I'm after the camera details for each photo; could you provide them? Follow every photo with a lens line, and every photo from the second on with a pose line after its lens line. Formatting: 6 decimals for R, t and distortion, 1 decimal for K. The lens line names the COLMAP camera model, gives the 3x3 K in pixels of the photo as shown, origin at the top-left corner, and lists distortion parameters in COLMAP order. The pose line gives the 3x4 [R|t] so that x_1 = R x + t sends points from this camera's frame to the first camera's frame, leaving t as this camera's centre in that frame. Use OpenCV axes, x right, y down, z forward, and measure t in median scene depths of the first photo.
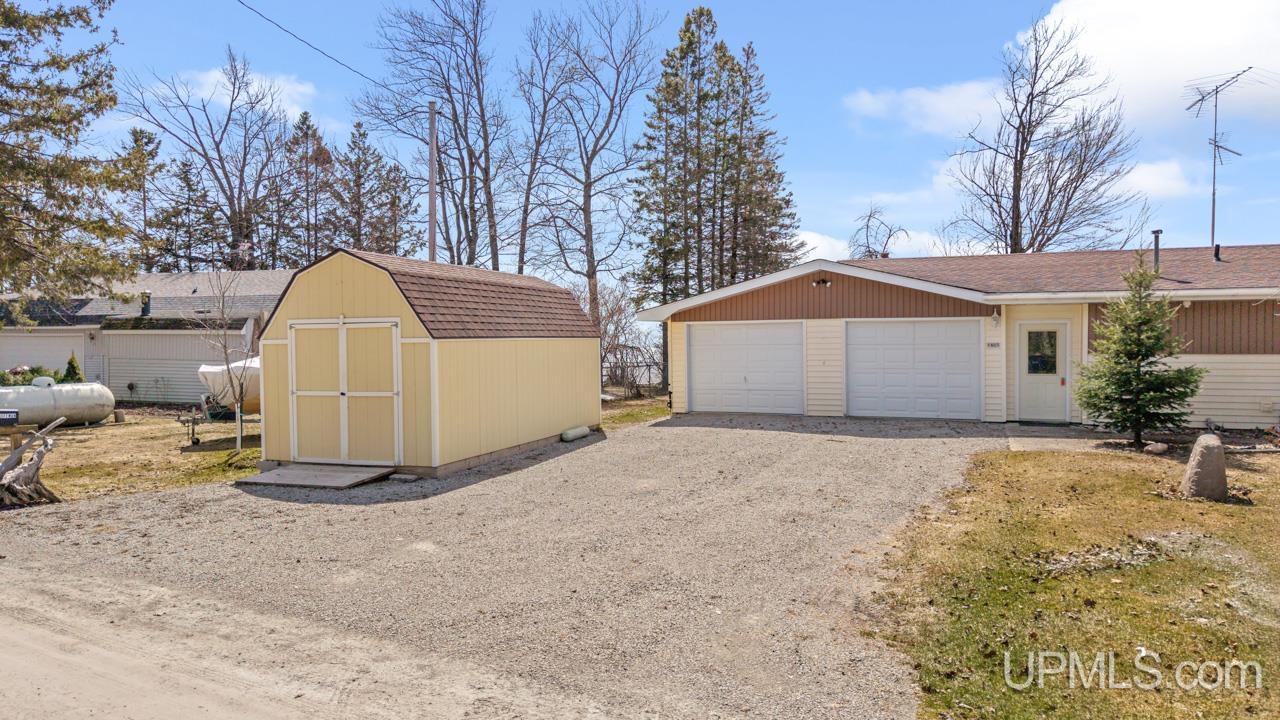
lens RADIAL K [[846.4, 0, 644.8], [0, 846.4, 357.0], [0, 0, 1]] dist [0.048312, -0.042554]
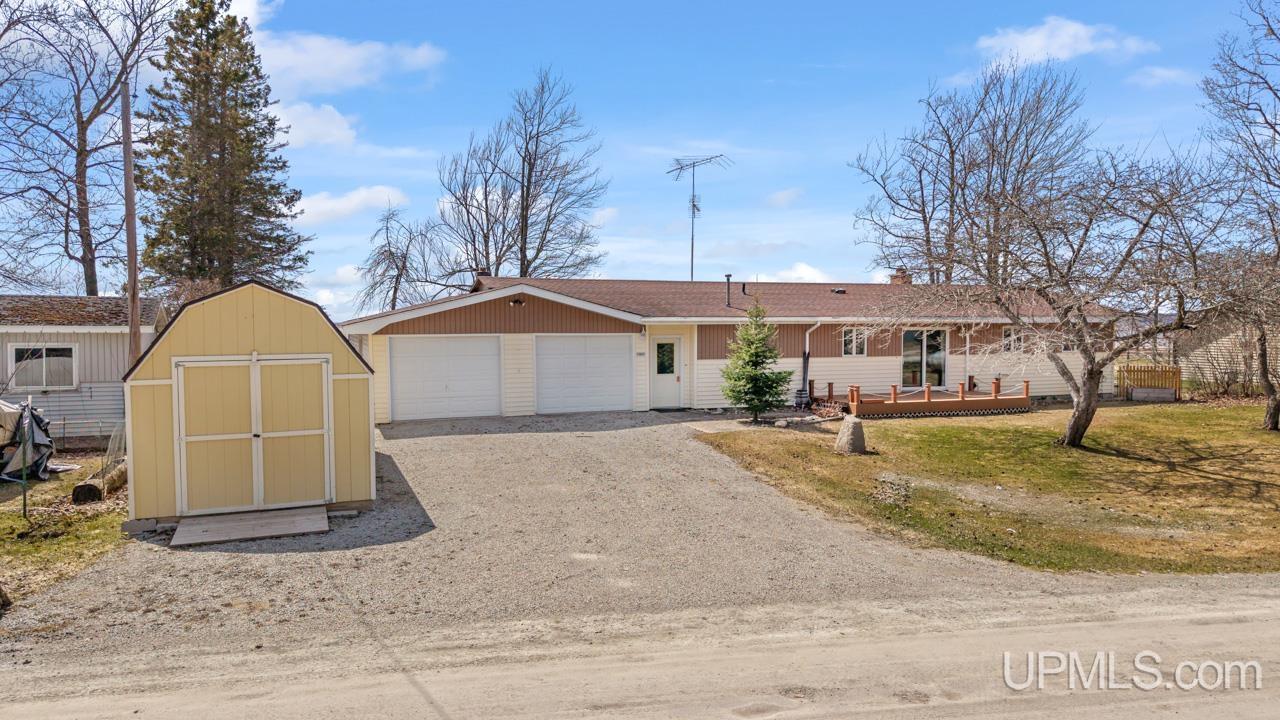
lens RADIAL K [[846.4, 0, 634.2], [0, 846.4, 356.2], [0, 0, 1]] dist [0.048312, -0.042554]
pose [[0.752699, -0.026011, 0.657851, -0.239264], [0.009745, 0.999550, 0.028371, -0.024285], [-0.658292, -0.014944, 0.752614, 0.007259]]
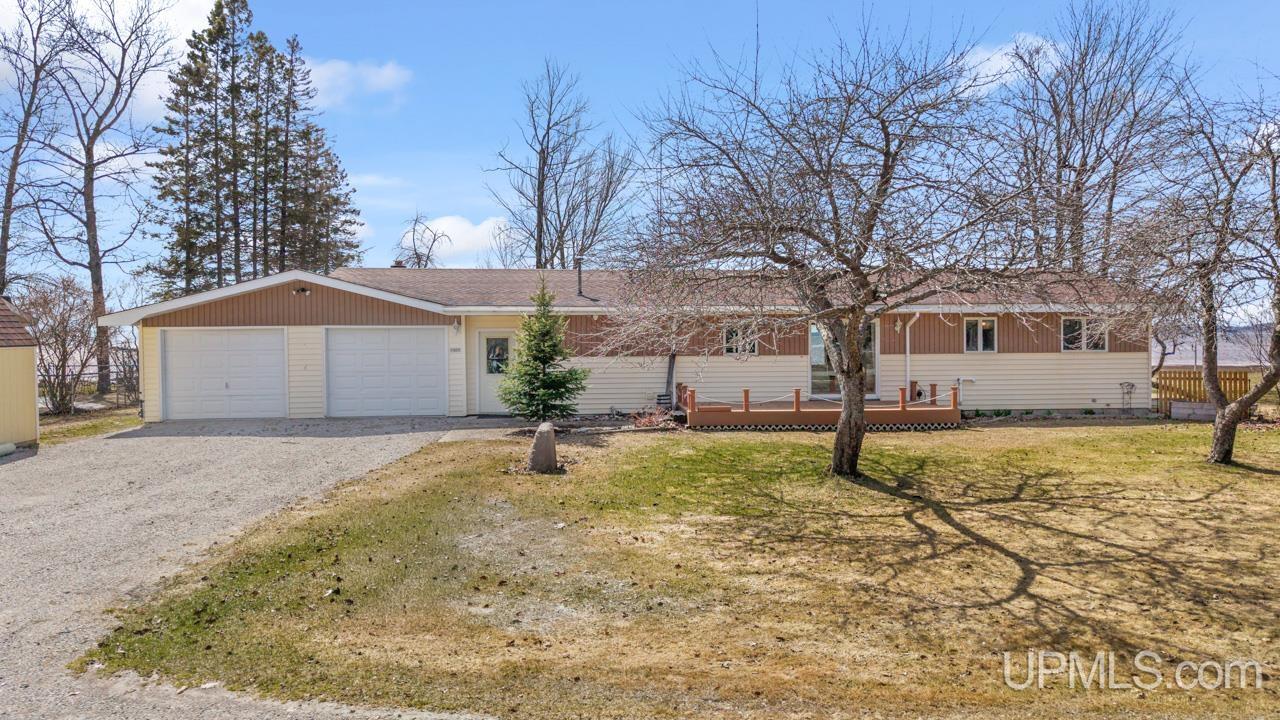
lens RADIAL K [[846.4, 0, 658.1], [0, 846.4, 328.8], [0, 0, 1]] dist [0.048312, -0.042554]
pose [[0.894464, -0.000134, 0.447140, 0.071238], [0.010245, 0.999744, -0.020194, -0.008377], [-0.447023, 0.022644, 0.894236, -0.079991]]
